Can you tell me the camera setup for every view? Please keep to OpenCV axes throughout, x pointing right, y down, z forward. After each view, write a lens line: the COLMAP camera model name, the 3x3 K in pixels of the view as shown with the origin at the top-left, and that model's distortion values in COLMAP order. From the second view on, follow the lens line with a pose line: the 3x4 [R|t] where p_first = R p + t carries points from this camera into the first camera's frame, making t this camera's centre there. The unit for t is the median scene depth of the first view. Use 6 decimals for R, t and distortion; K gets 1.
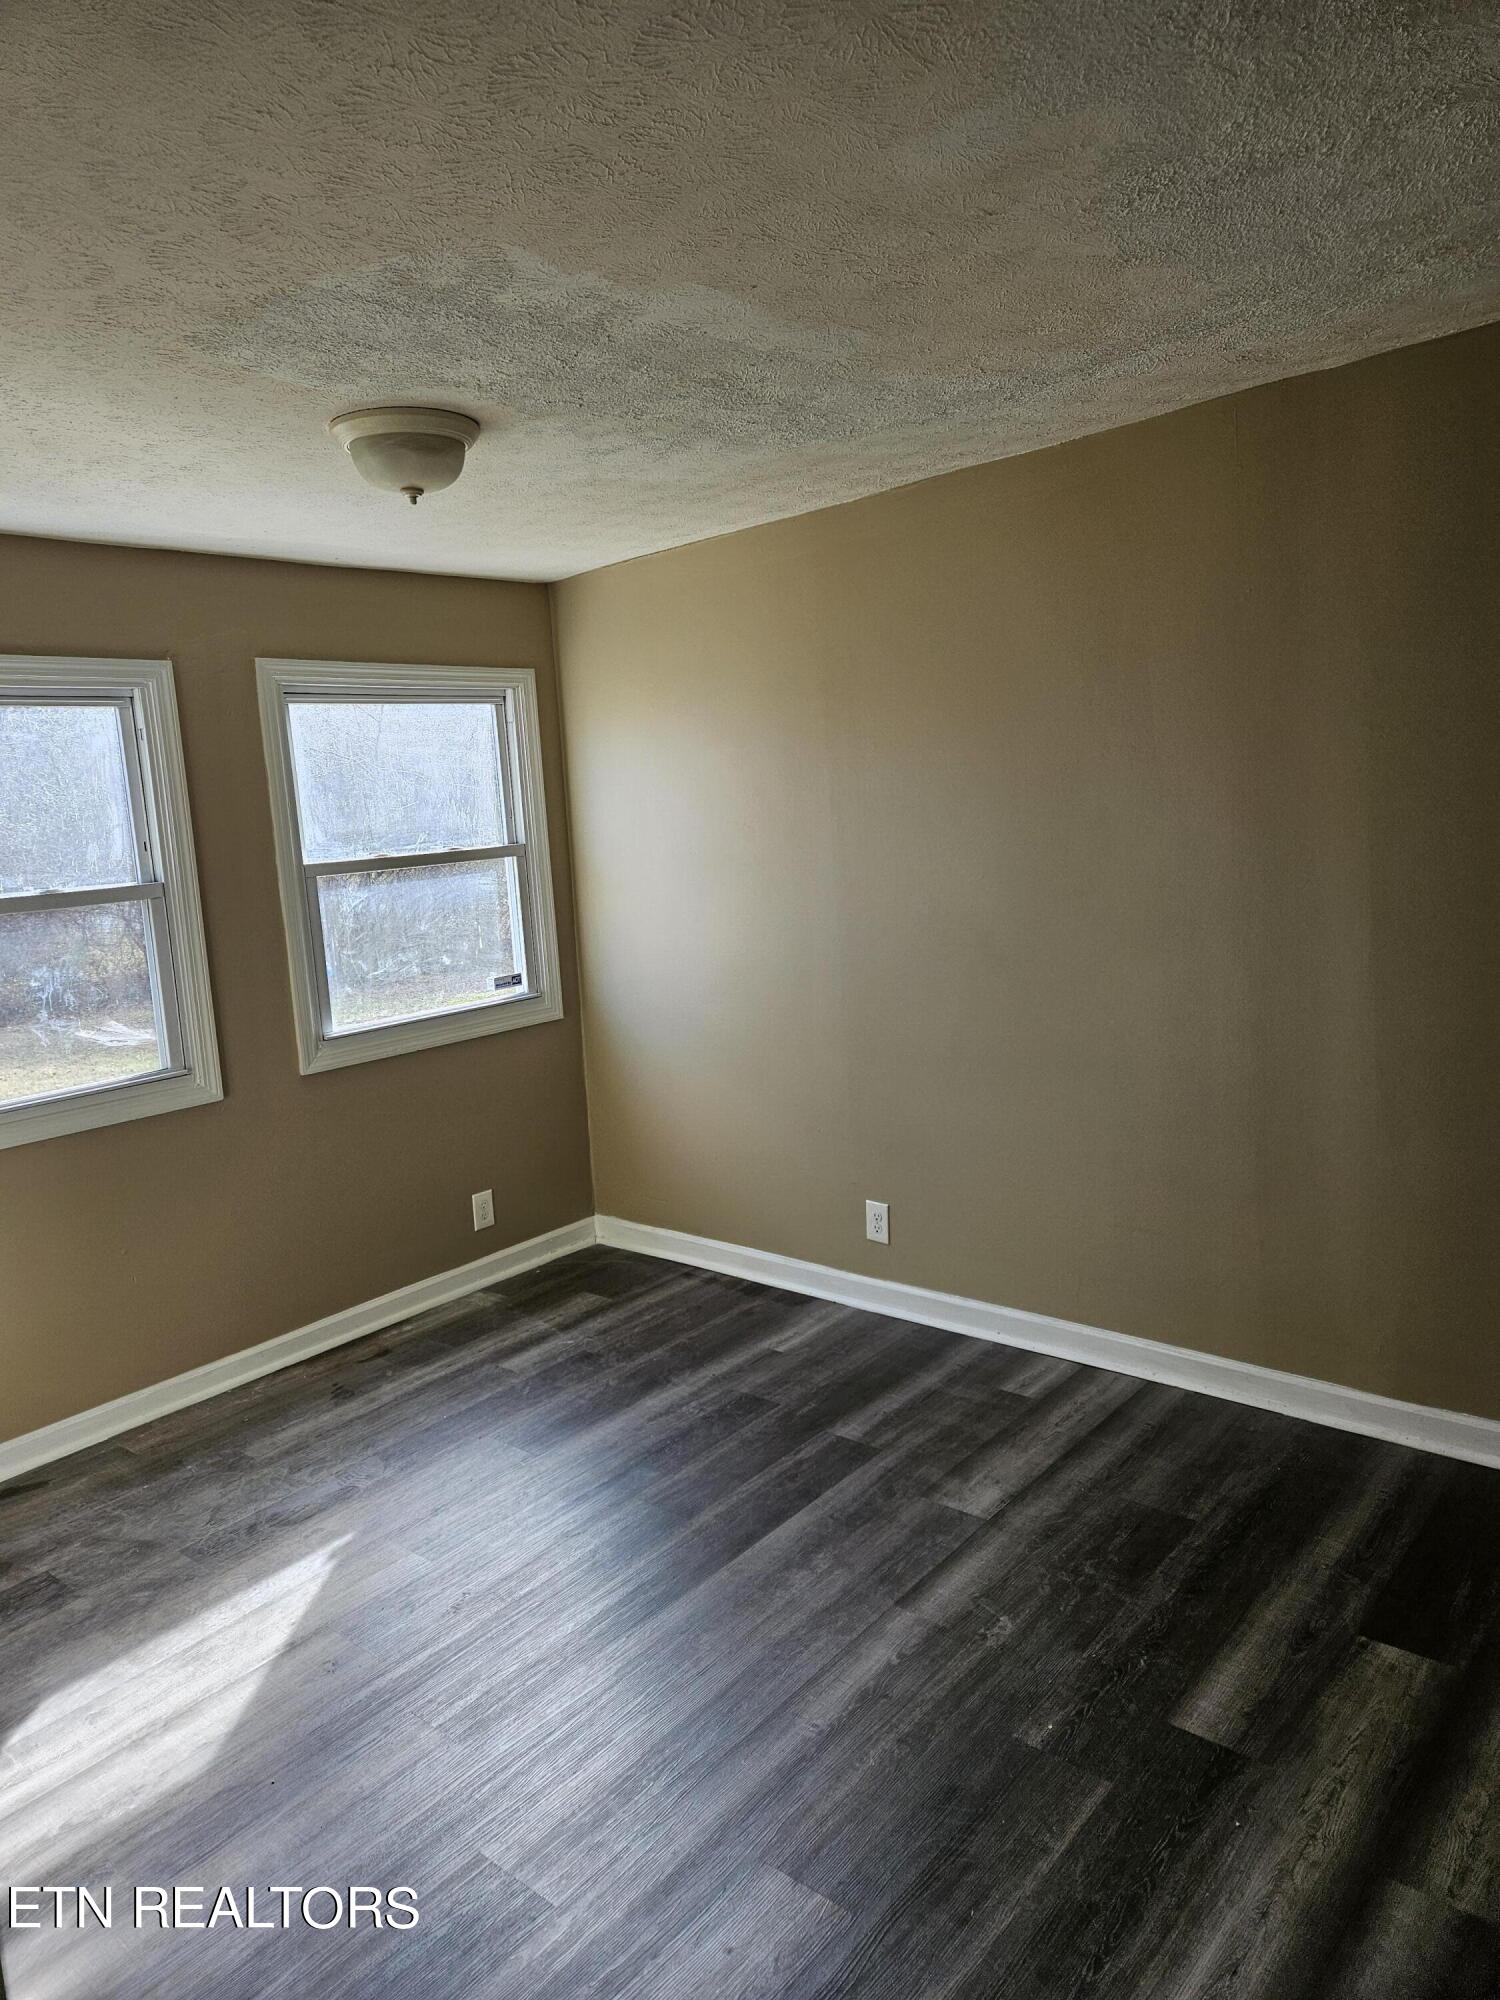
lens RADIAL K [[1333.2, 0, 748.9], [0, 1333.2, 984.2], [0, 0, 1]] dist [0.080662, -0.063340]
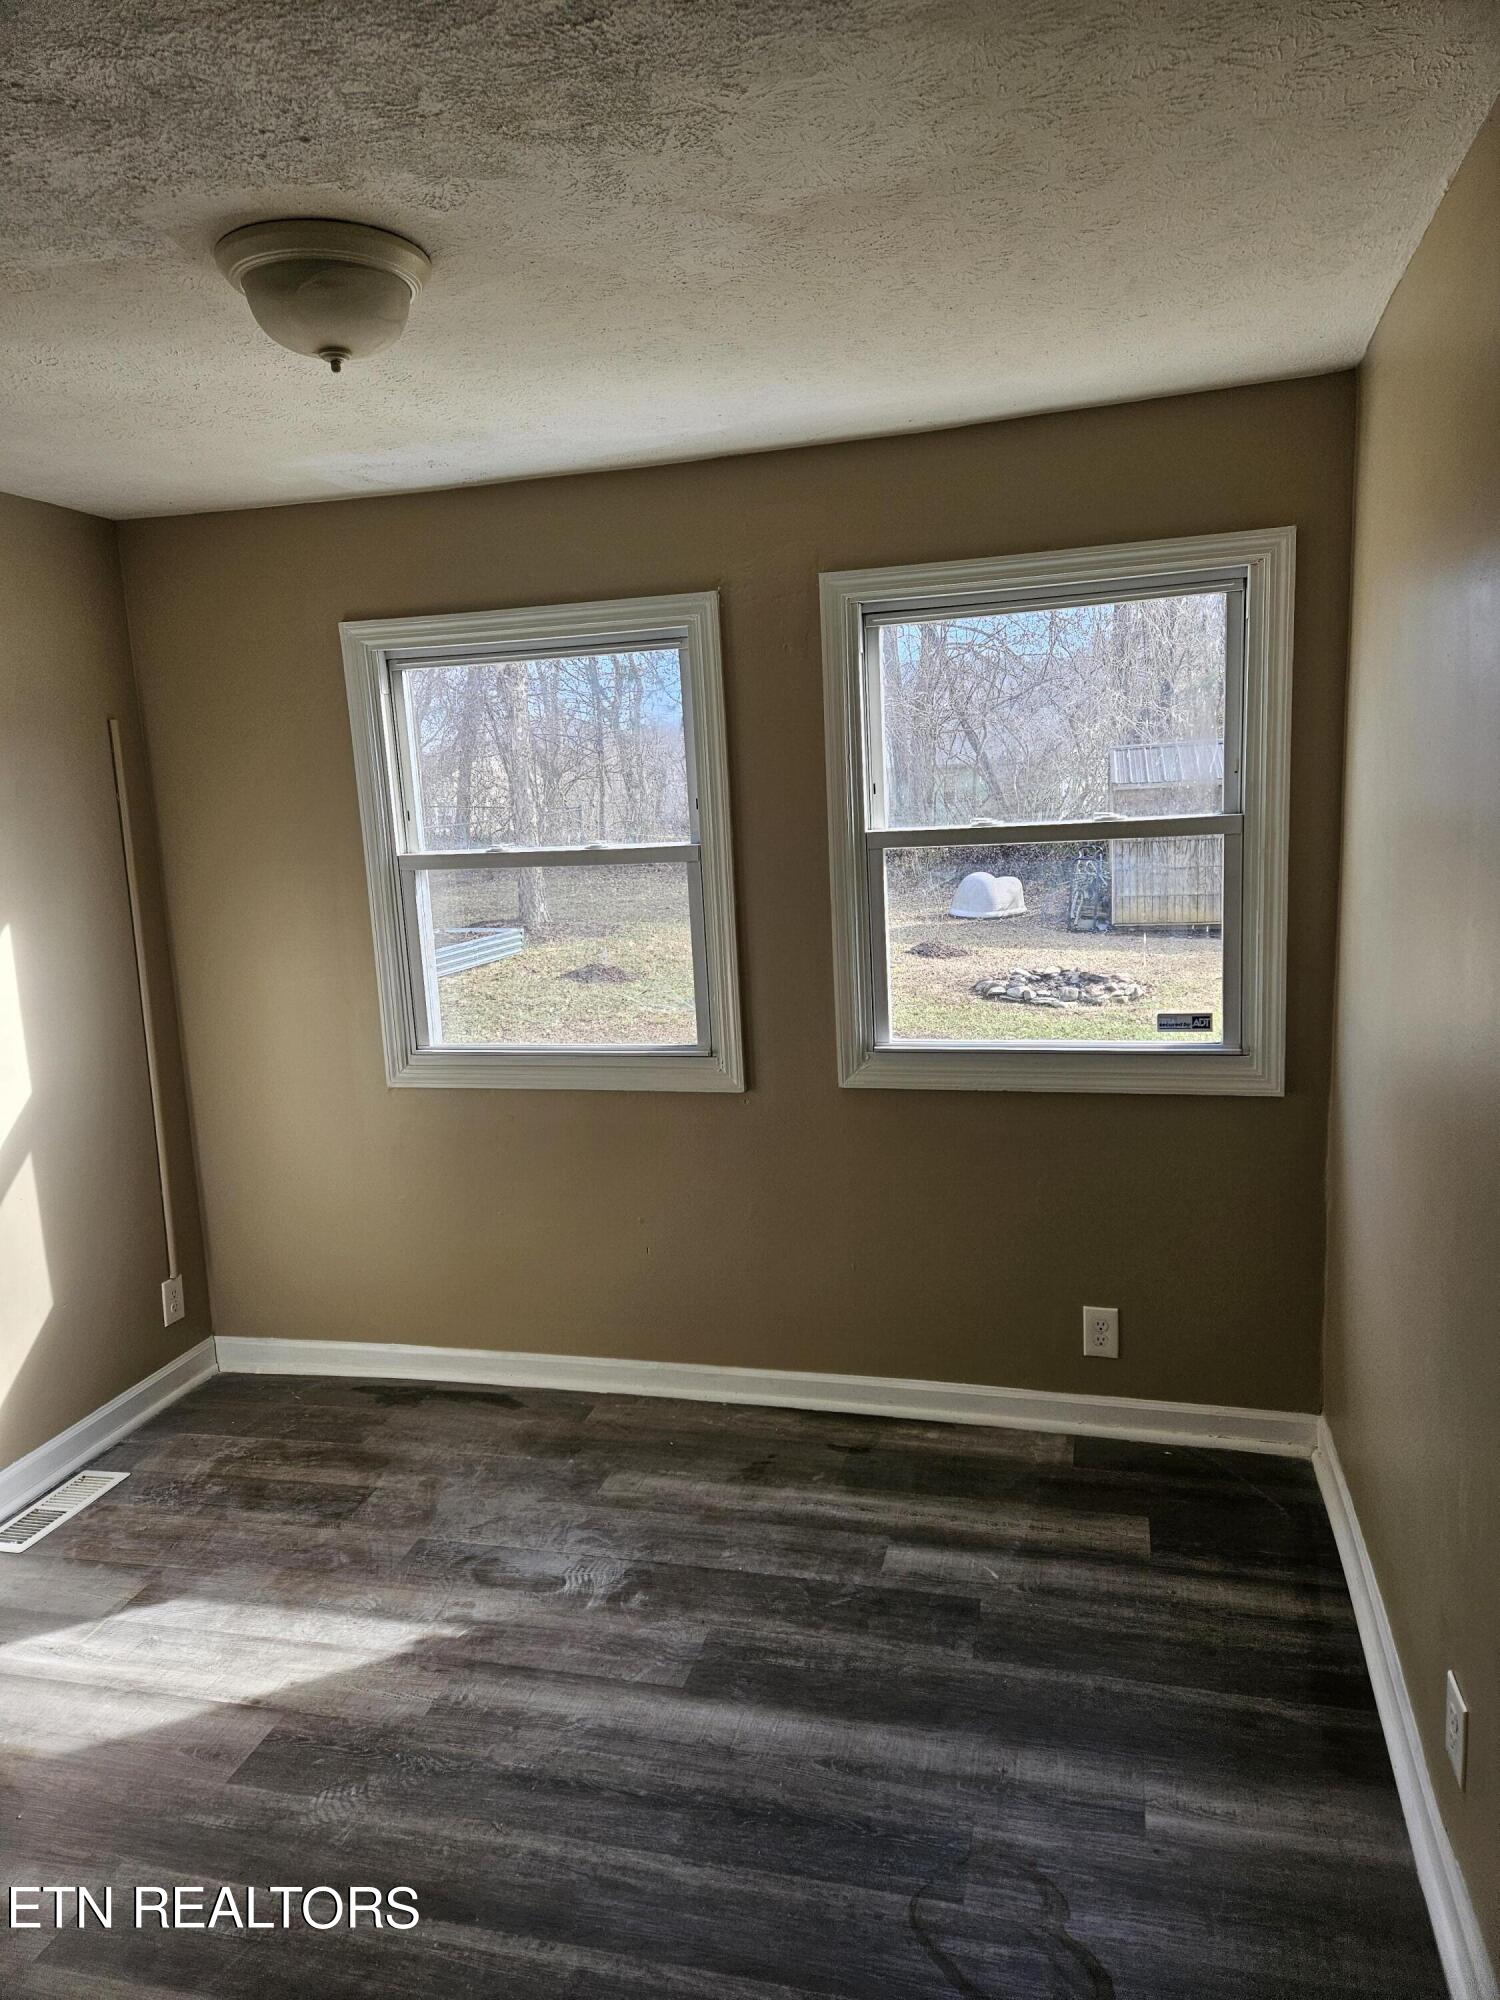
lens RADIAL K [[1330.7, 0, 744.5], [0, 1330.7, 993.2], [0, 0, 1]] dist [0.087788, -0.069813]
pose [[0.433210, 0.190450, -0.880942, 0.376707], [-0.107416, 0.981363, 0.159337, -0.120483], [0.894869, 0.025601, 0.445593, 0.621055]]
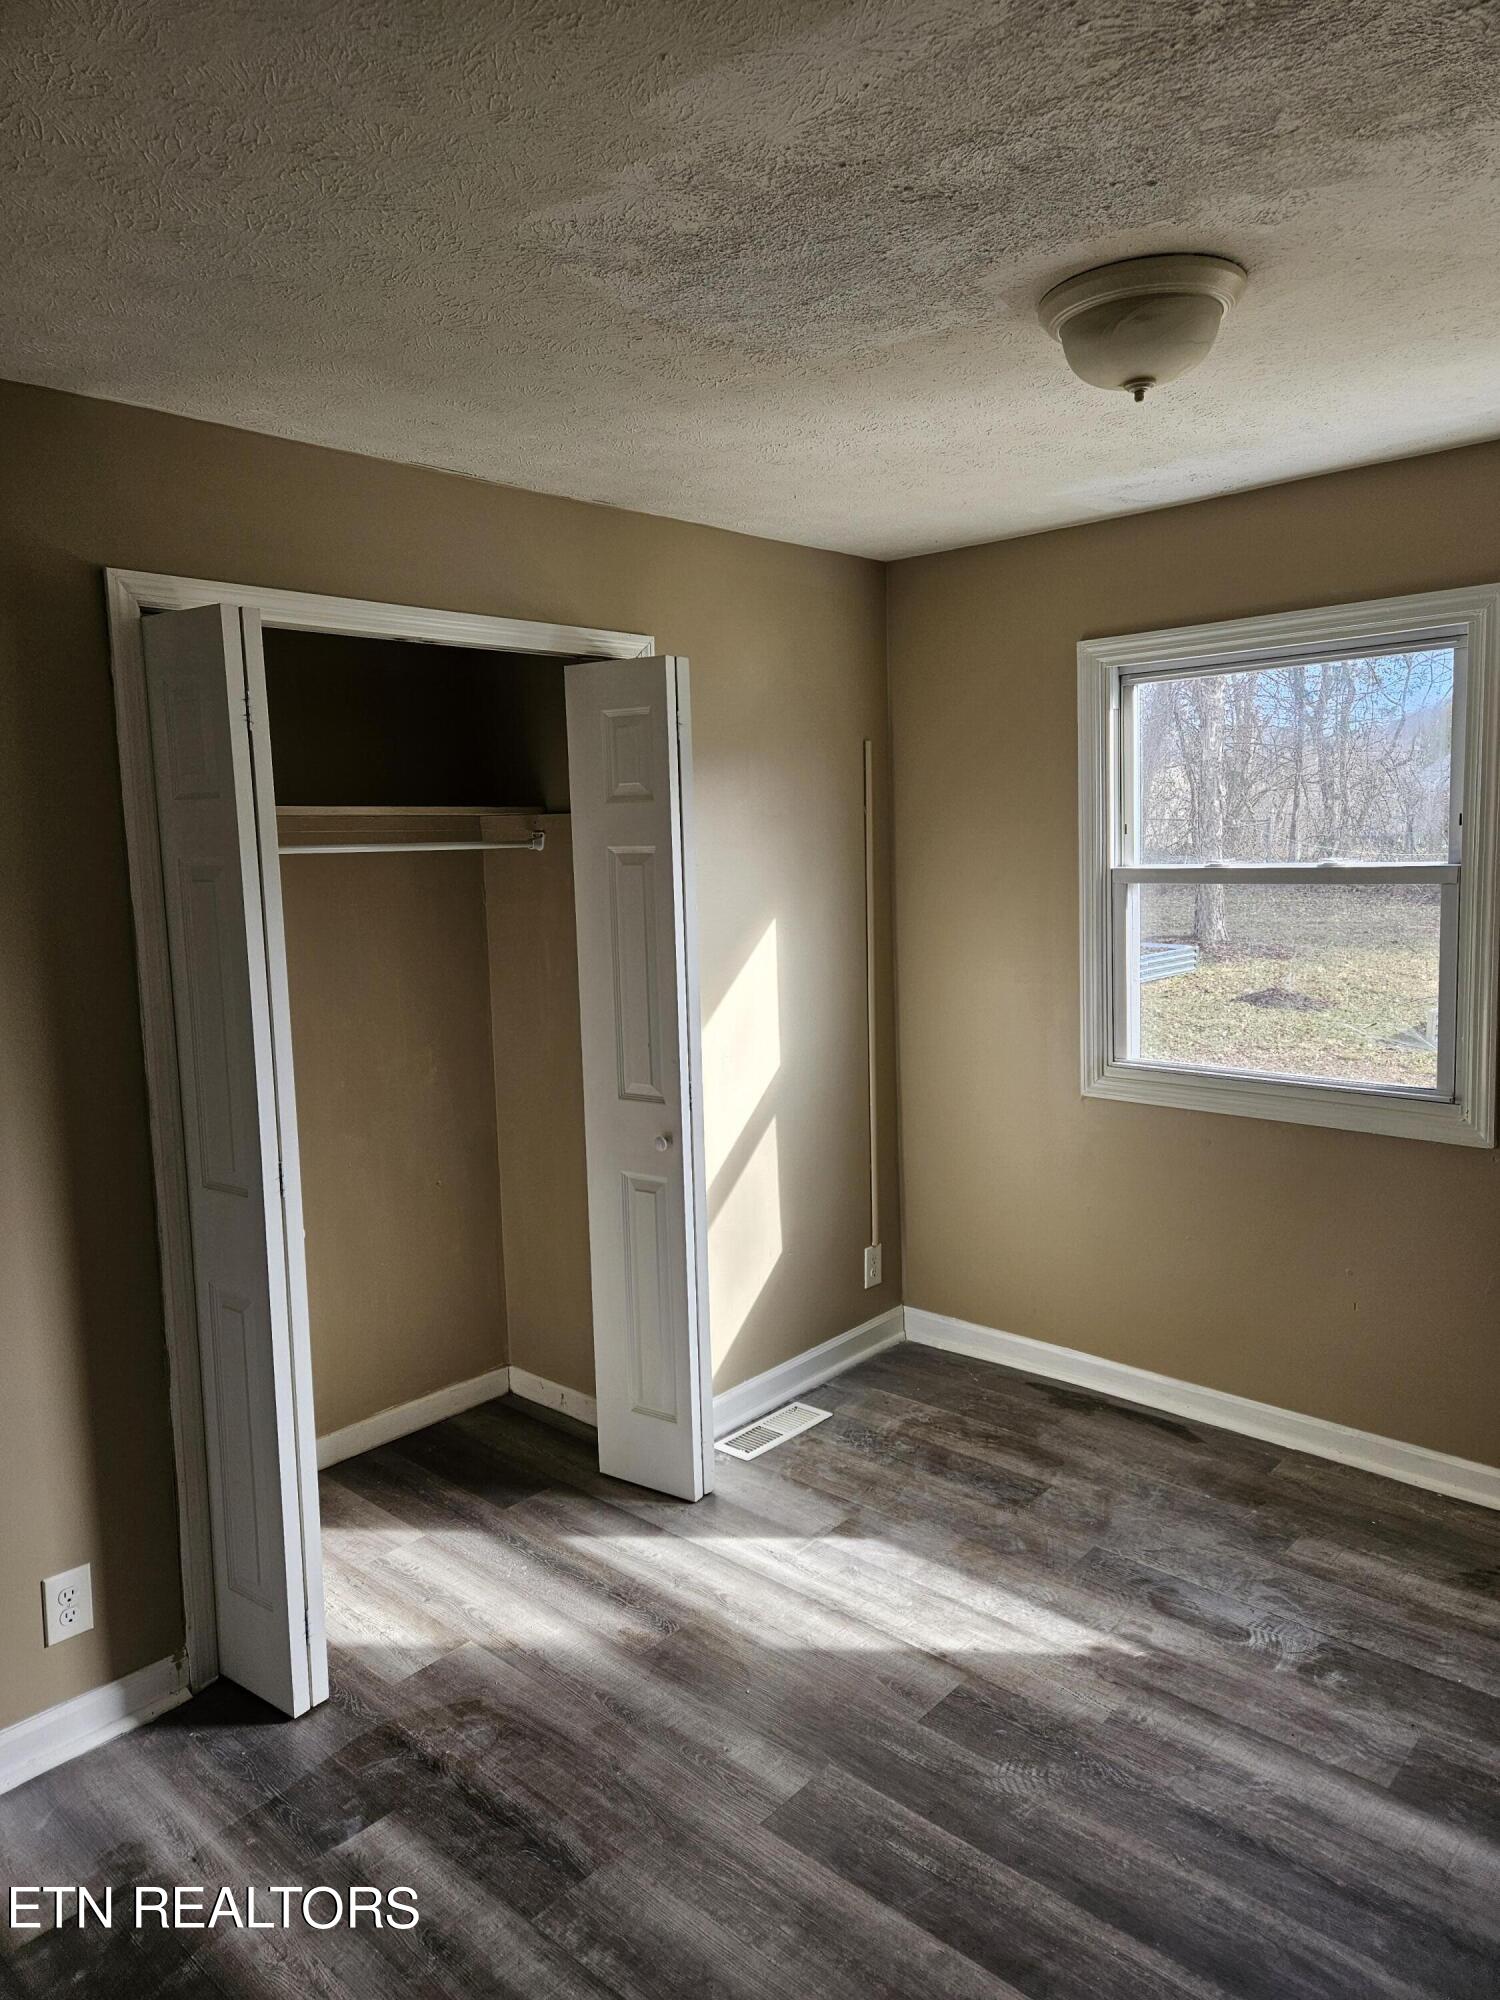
lens RADIAL K [[1331.3, 0, 754.5], [0, 1331.3, 989.4], [0, 0, 1]] dist [0.094725, -0.082556]
pose [[-0.030840, 0.196737, -0.979971, 0.381577], [-0.102014, 0.974698, 0.198889, -0.119031], [0.994305, 0.106104, -0.009989, 0.585713]]
